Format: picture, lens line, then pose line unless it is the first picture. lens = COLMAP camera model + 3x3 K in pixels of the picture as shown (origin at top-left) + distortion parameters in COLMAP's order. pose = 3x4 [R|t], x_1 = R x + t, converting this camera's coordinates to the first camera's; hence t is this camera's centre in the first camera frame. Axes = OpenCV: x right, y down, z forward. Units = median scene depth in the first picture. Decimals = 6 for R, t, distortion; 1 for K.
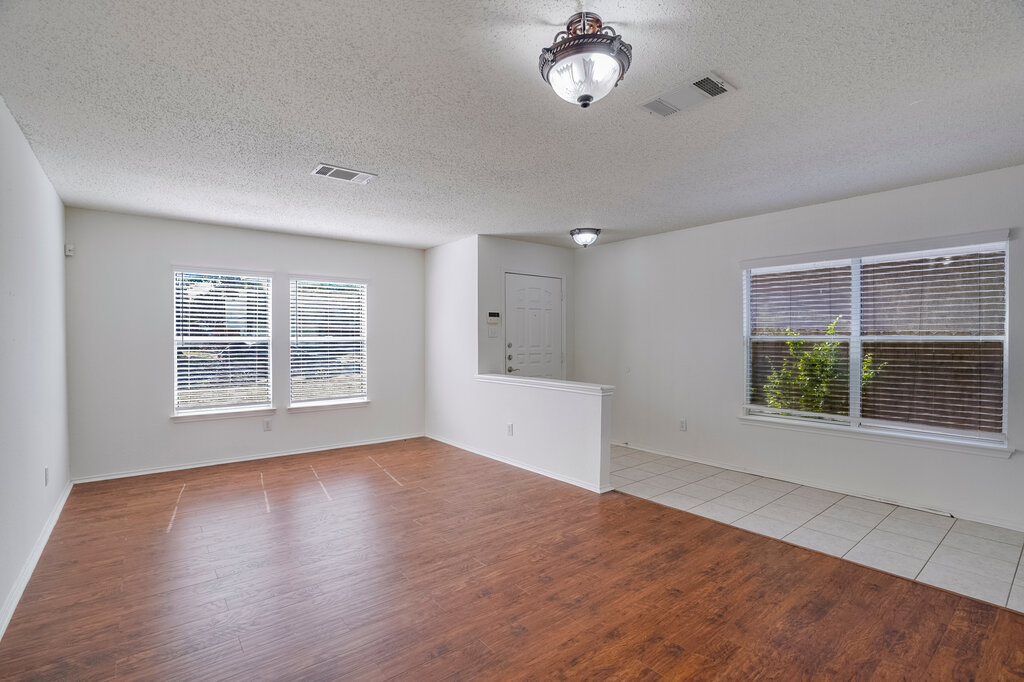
lens RADIAL K [[473.7, 0, 504.8], [0, 473.7, 344.3], [0, 0, 1]] dist [-0.002614, 0.001960]
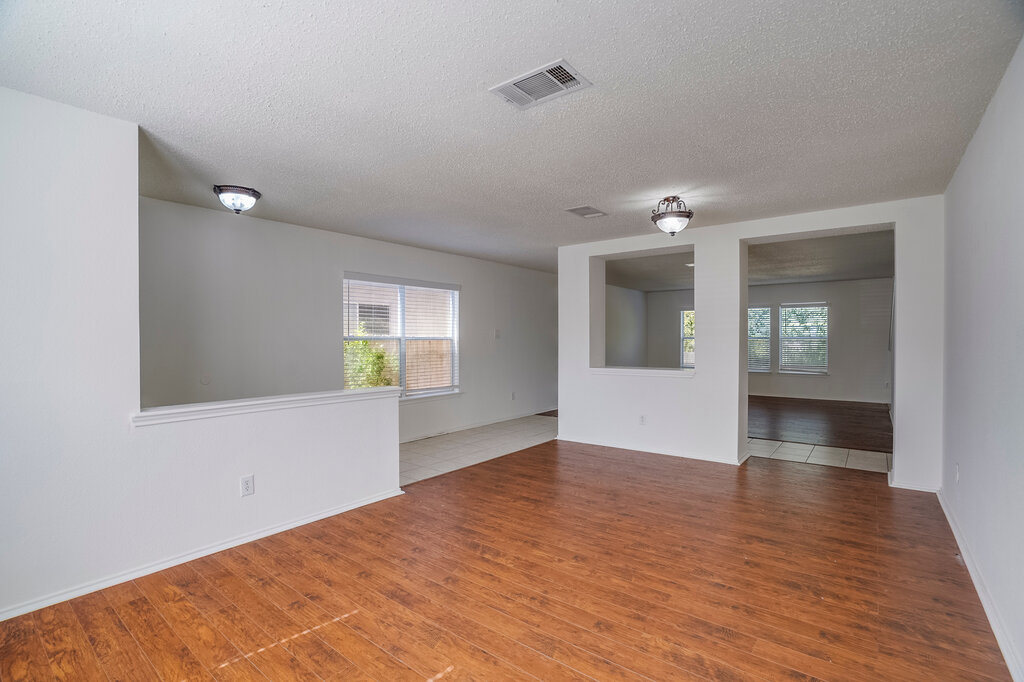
lens RADIAL K [[473.7, 0, 501.8], [0, 473.7, 340.6], [0, 0, 1]] dist [-0.002614, 0.001960]
pose [[-0.232210, 0.002195, 0.972663, -0.951674], [0.001131, 0.999997, -0.001987, -0.010462], [-0.972665, 0.000638, -0.232212, 1.177469]]
